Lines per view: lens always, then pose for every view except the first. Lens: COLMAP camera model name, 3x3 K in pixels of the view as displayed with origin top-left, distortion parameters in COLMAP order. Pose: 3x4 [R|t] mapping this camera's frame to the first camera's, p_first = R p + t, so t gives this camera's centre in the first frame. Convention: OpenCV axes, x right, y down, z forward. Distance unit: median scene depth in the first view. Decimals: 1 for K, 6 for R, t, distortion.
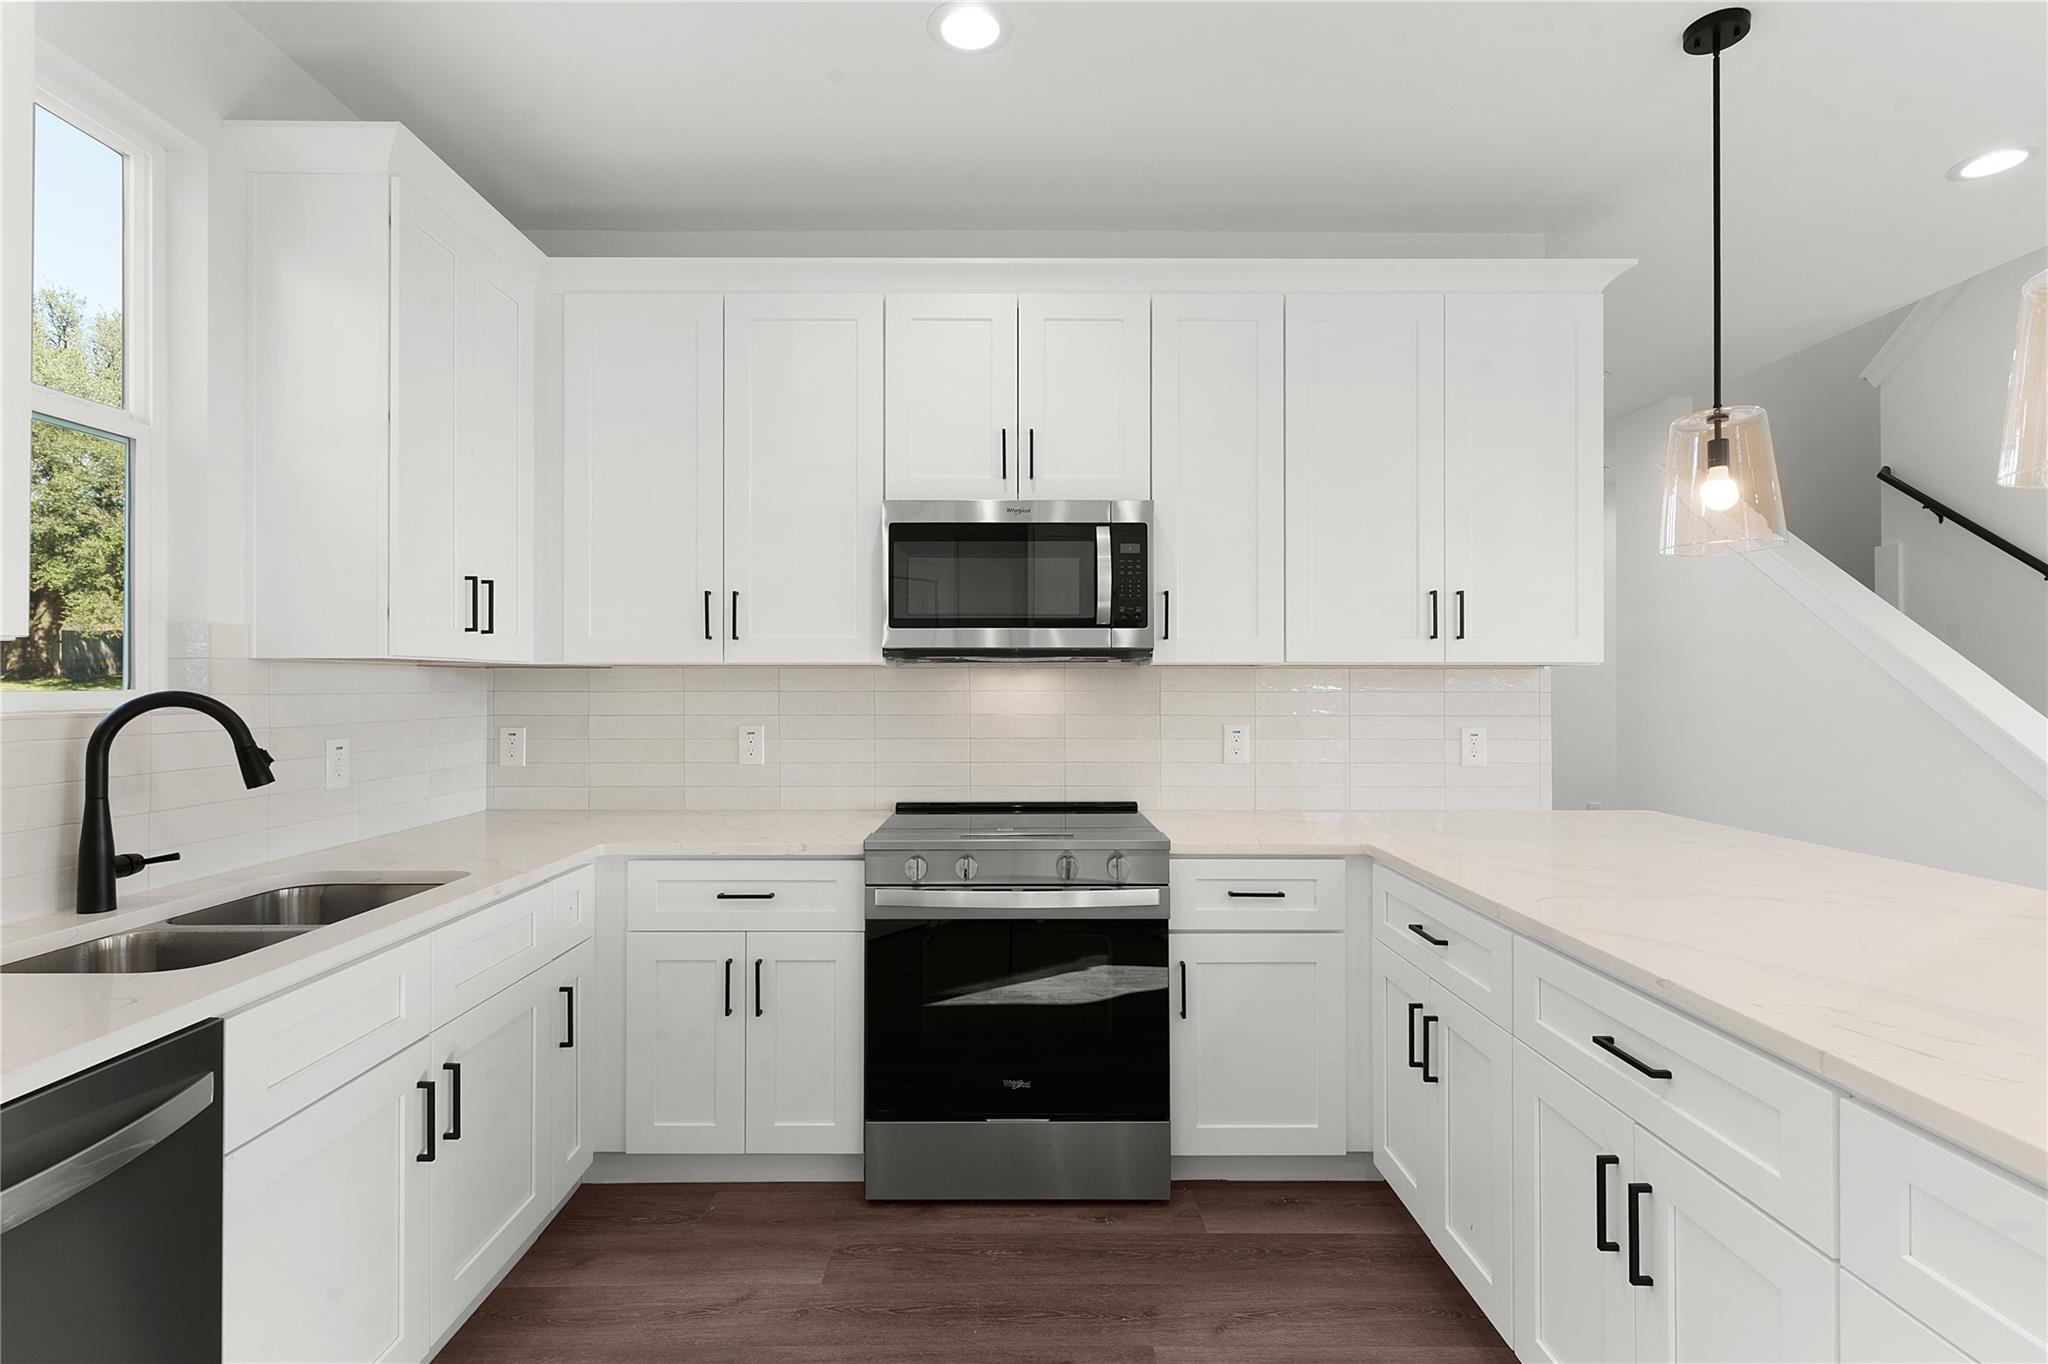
lens RADIAL K [[987.7, 0, 1015.4], [0, 987.7, 679.7], [0, 0, 1]] dist [0.002191, -0.000502]
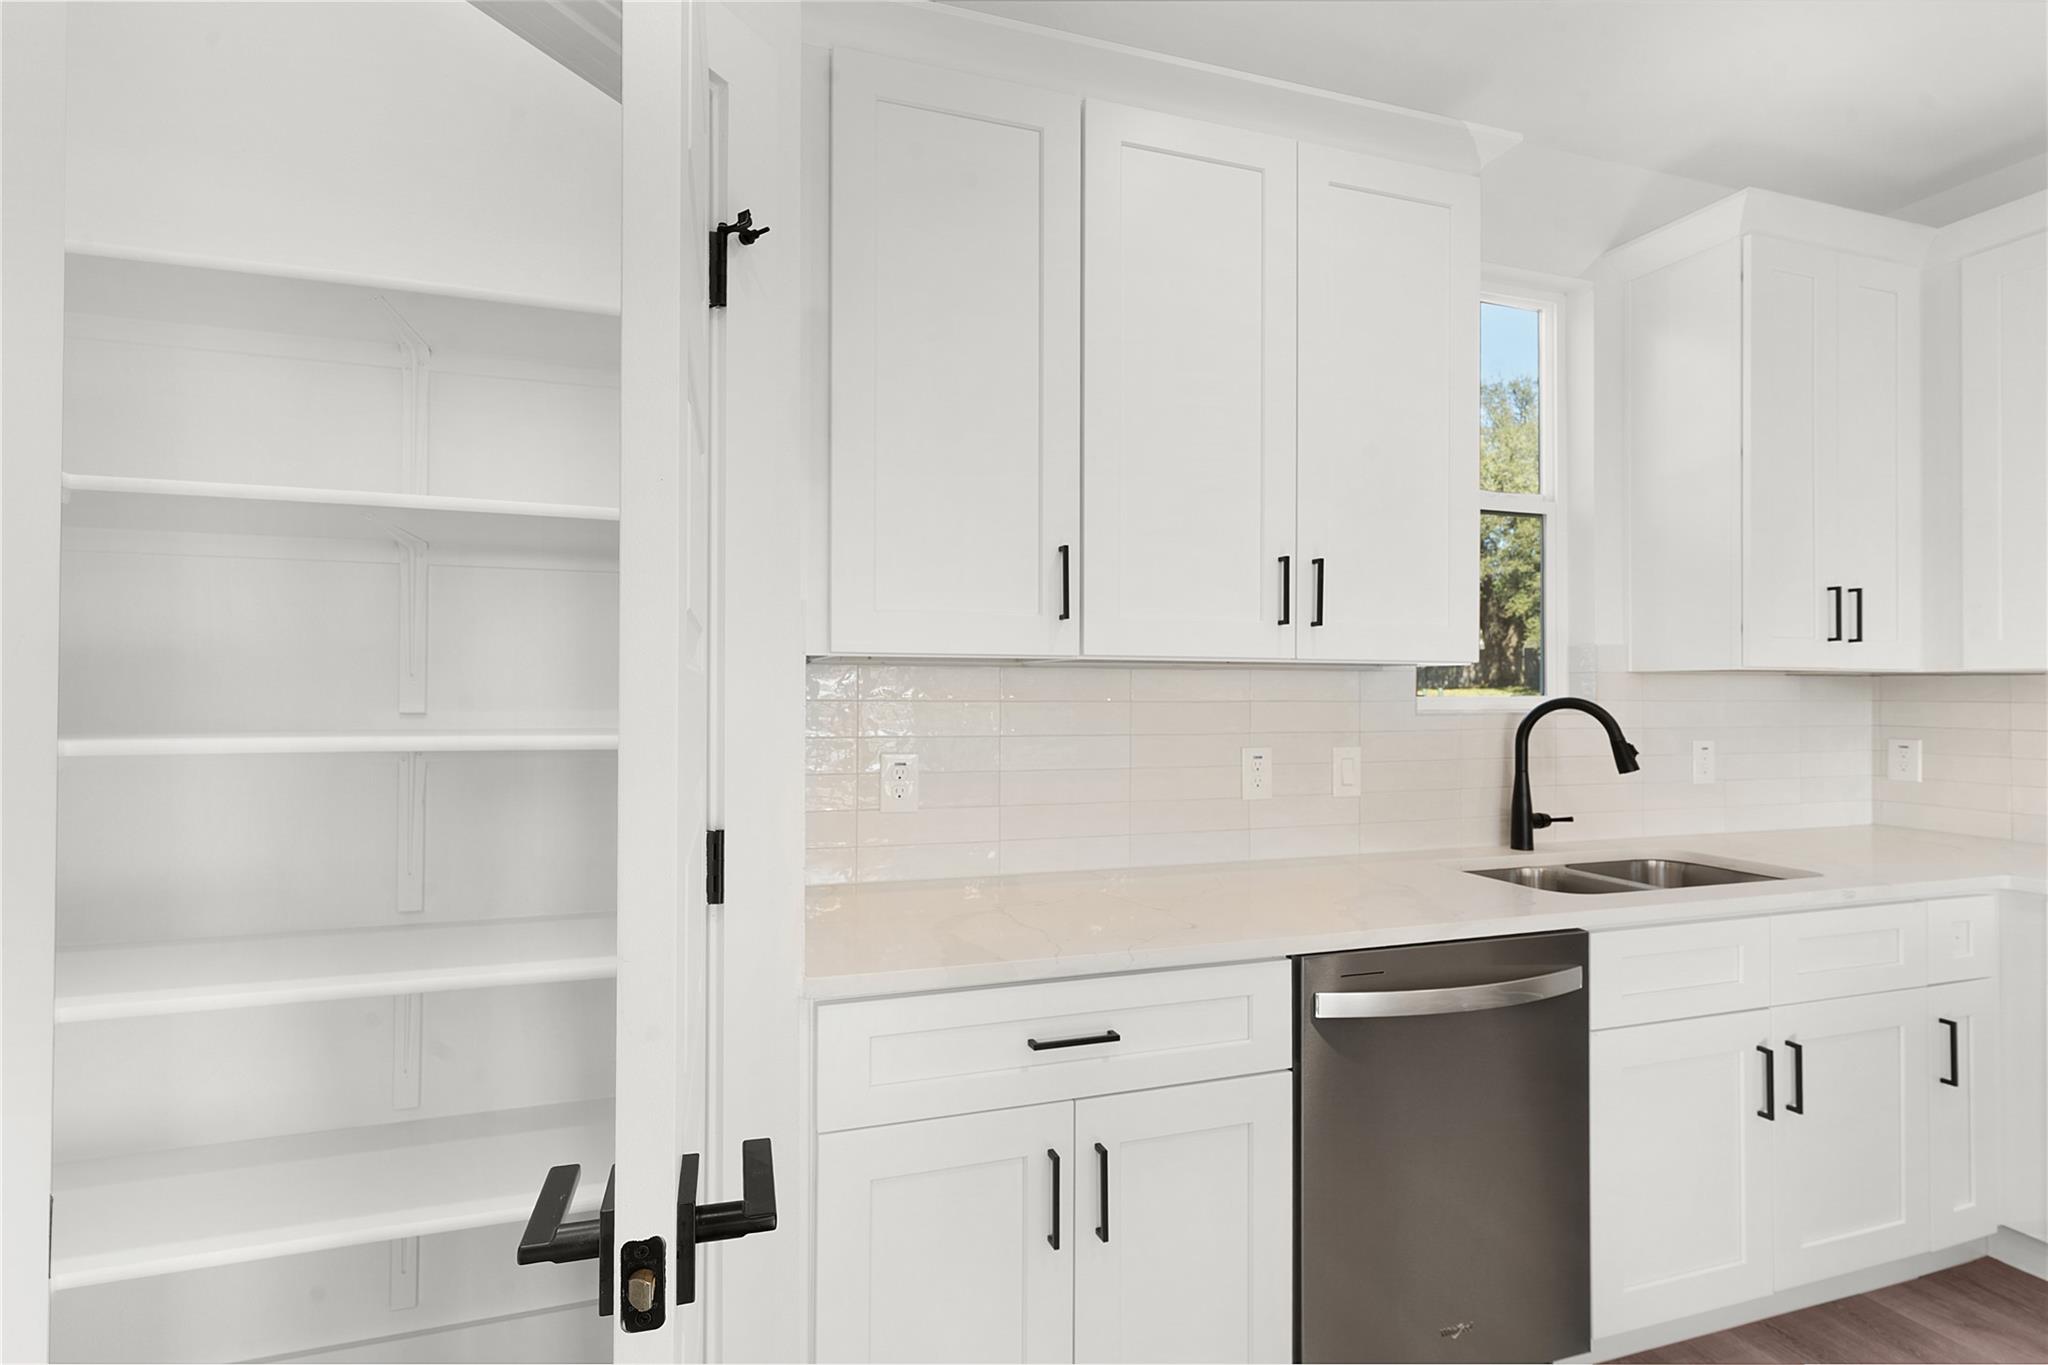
lens RADIAL K [[949.4, 0, 971.6], [0, 949.4, 680.5], [0, 0, 1]] dist [0.003219, 0.000269]
pose [[0.273155, -0.008219, -0.961935, 0.164415], [0.001490, 0.999966, -0.008121, -0.002102], [0.961969, 0.000784, 0.273158, -0.132409]]
